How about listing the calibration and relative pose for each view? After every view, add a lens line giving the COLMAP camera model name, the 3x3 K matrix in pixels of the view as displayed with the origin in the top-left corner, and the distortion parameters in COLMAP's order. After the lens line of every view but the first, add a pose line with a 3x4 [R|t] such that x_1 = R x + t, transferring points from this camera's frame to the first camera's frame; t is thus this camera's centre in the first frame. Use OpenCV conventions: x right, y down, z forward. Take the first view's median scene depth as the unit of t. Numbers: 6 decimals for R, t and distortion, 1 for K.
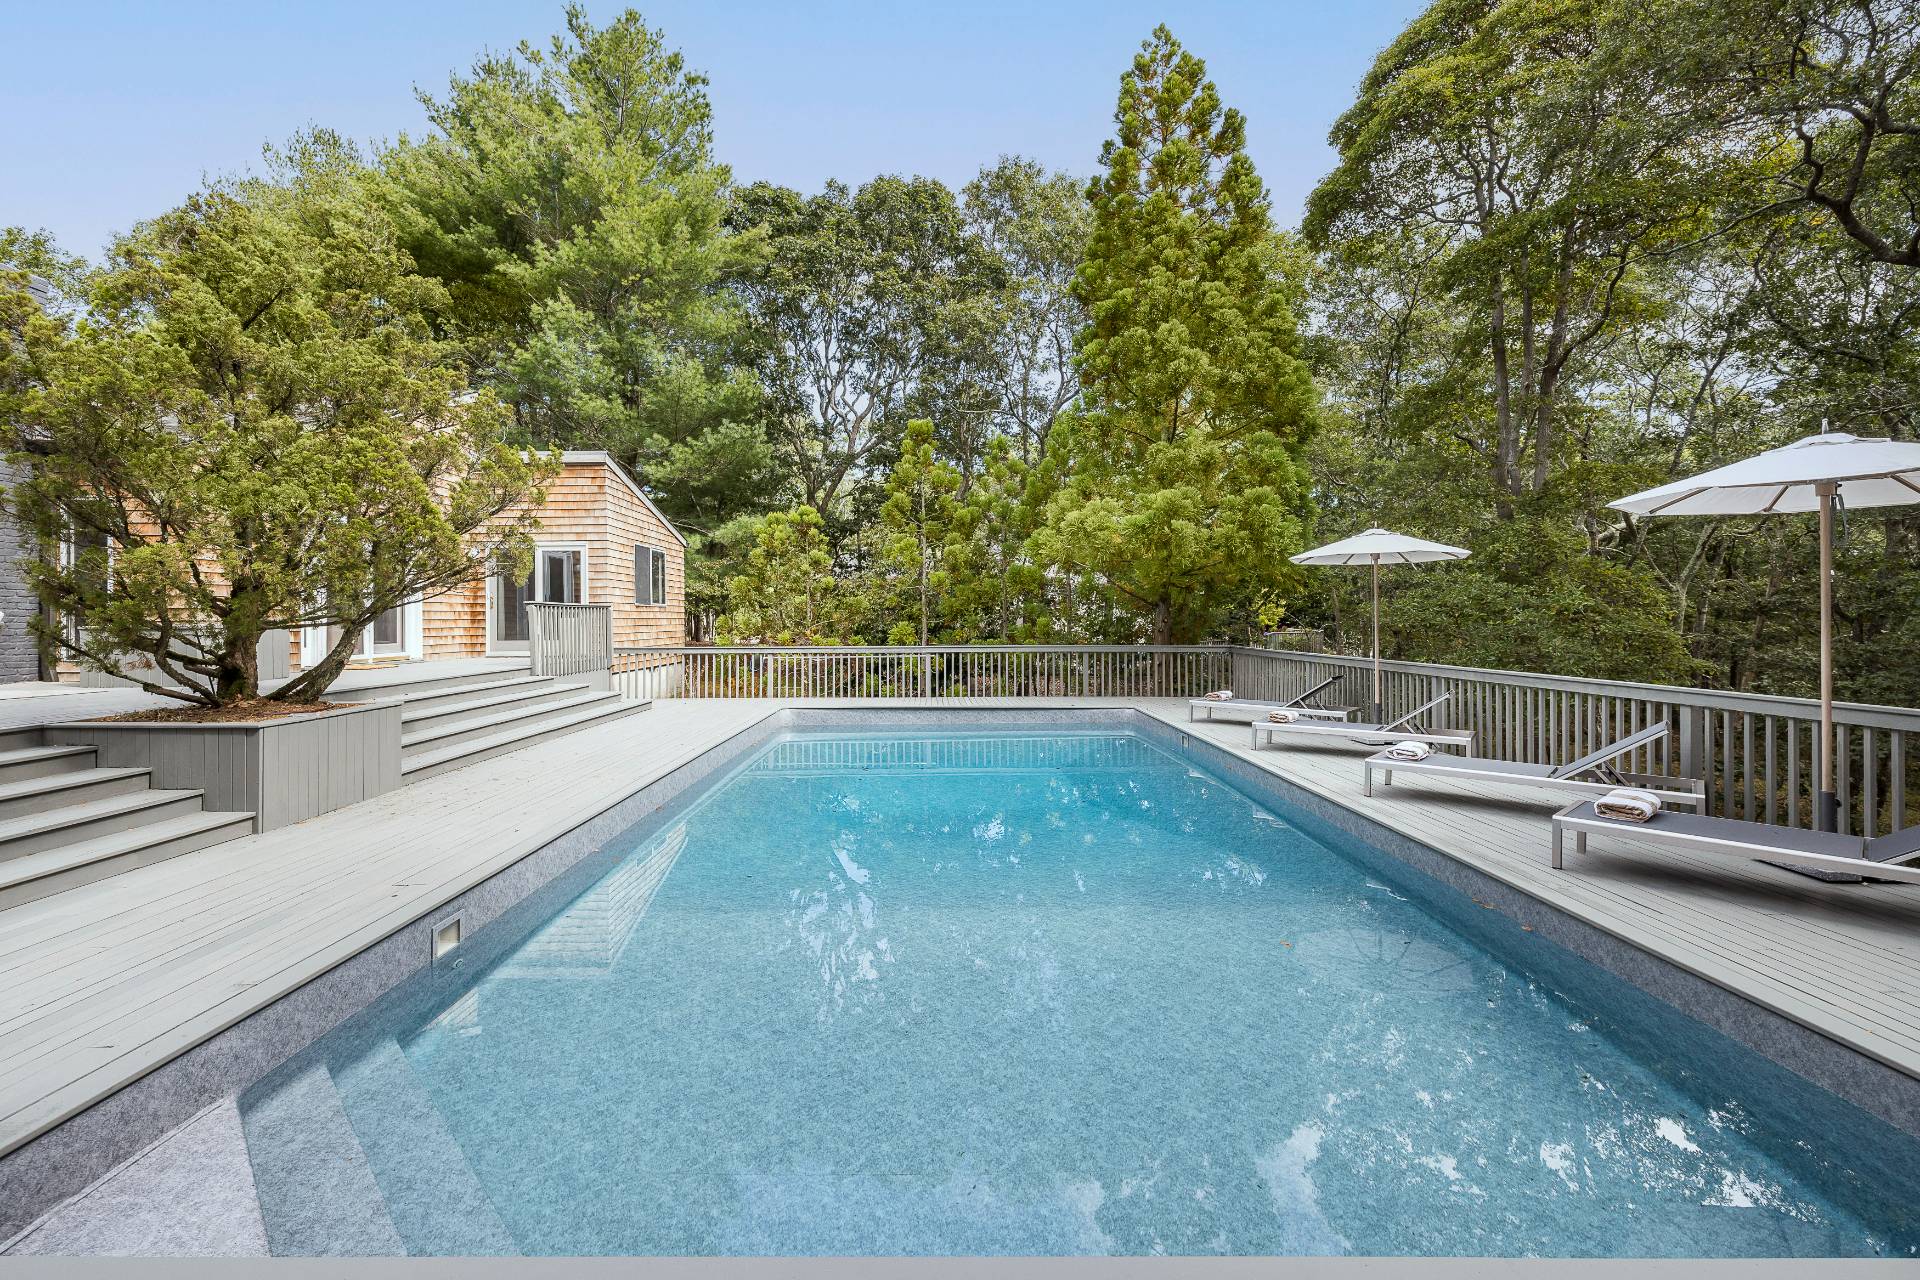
lens RADIAL K [[809.3, 0, 936.8], [0, 809.3, 632.5], [0, 0, 1]] dist [-0.000622, 0.000154]
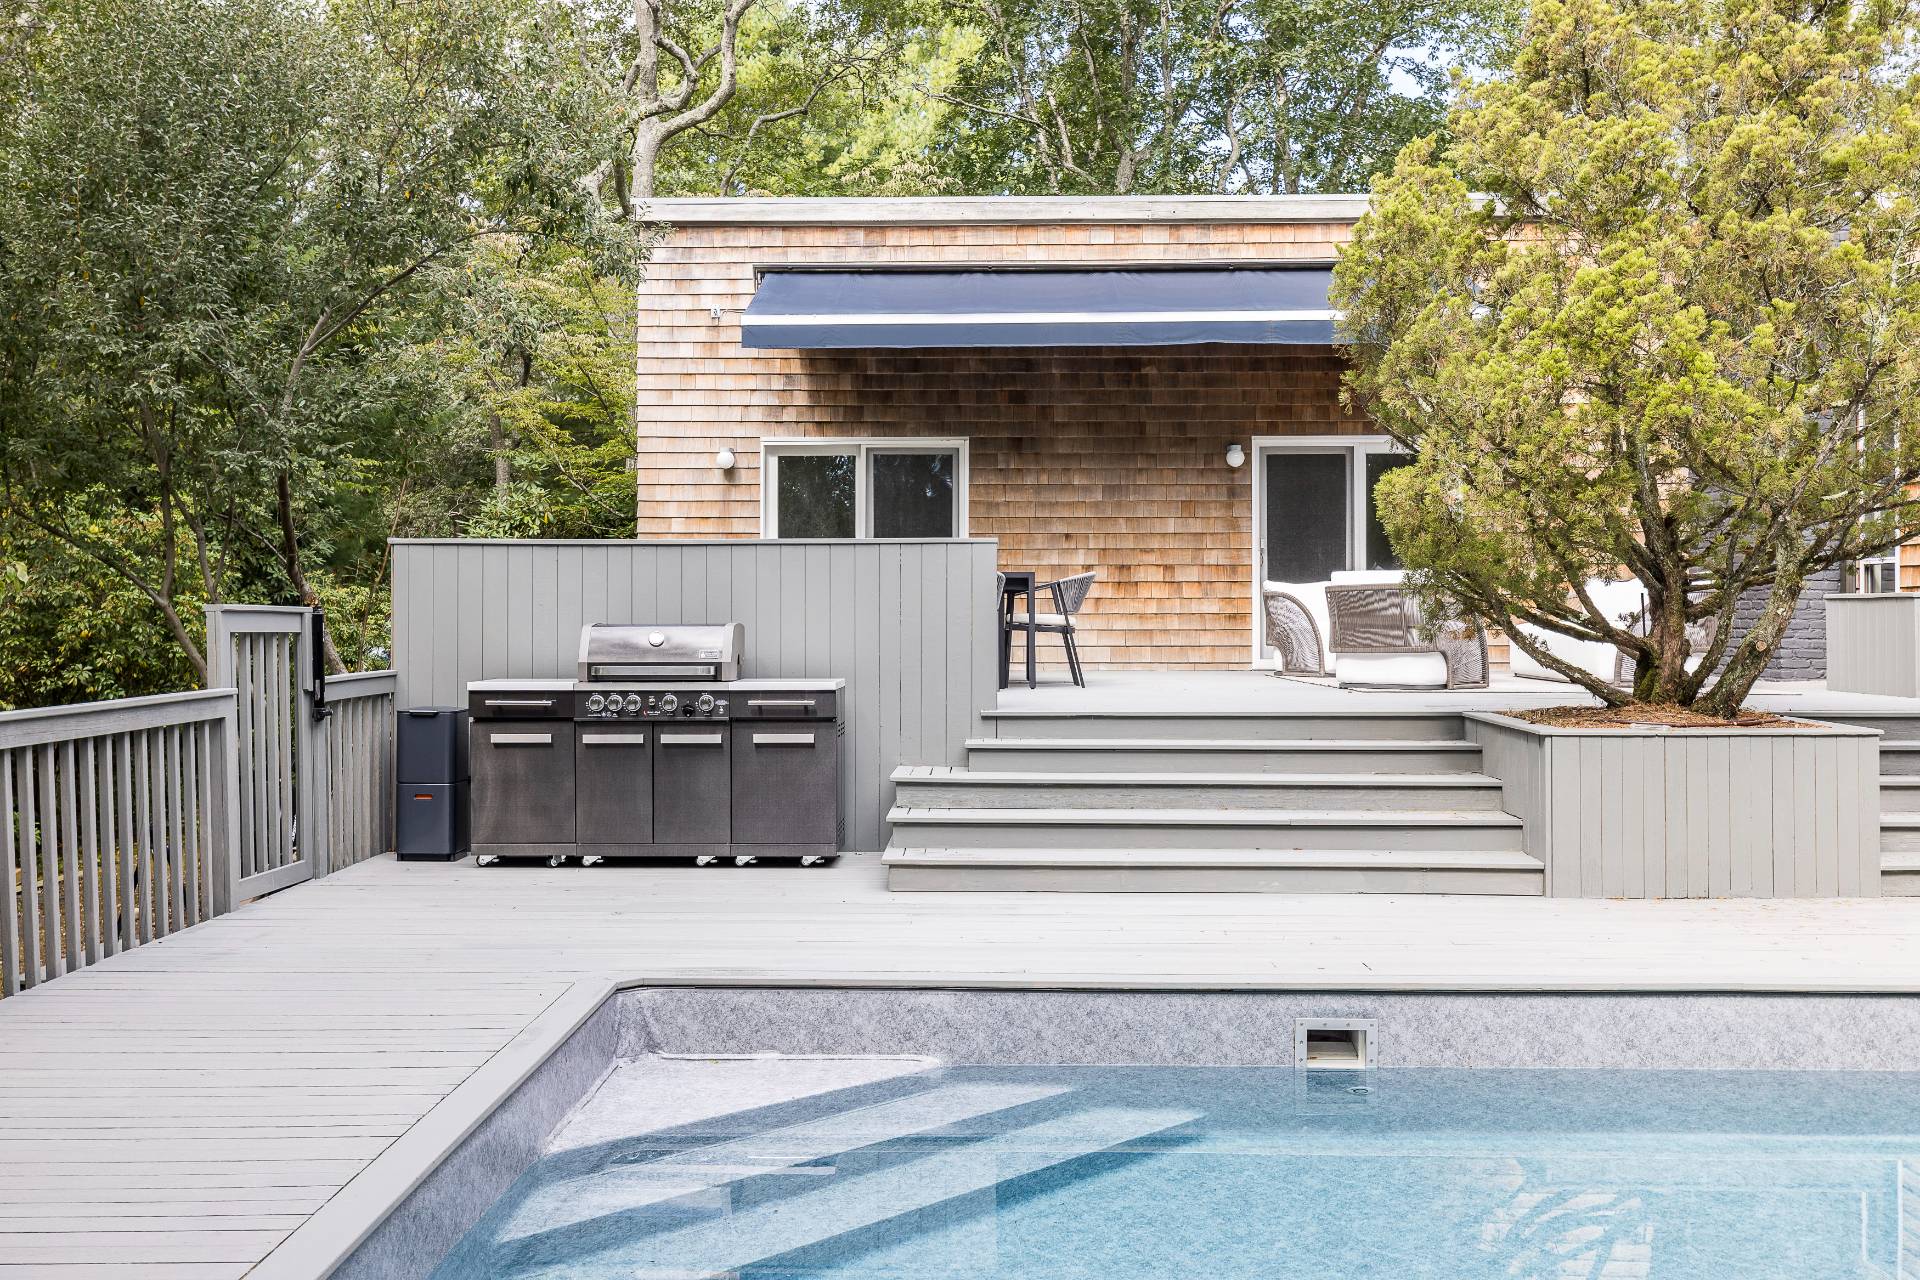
lens RADIAL K [[1812.2, 0, 960.0], [0, 1812.2, 640.0], [0, 0, 1]] dist [0.005800, 0.003511]
pose [[-0.000695, 0.019149, -0.999816, 0.164985], [-0.017738, 0.999659, 0.019159, 0.005799], [0.999842, 0.017748, -0.000355, 0.136762]]
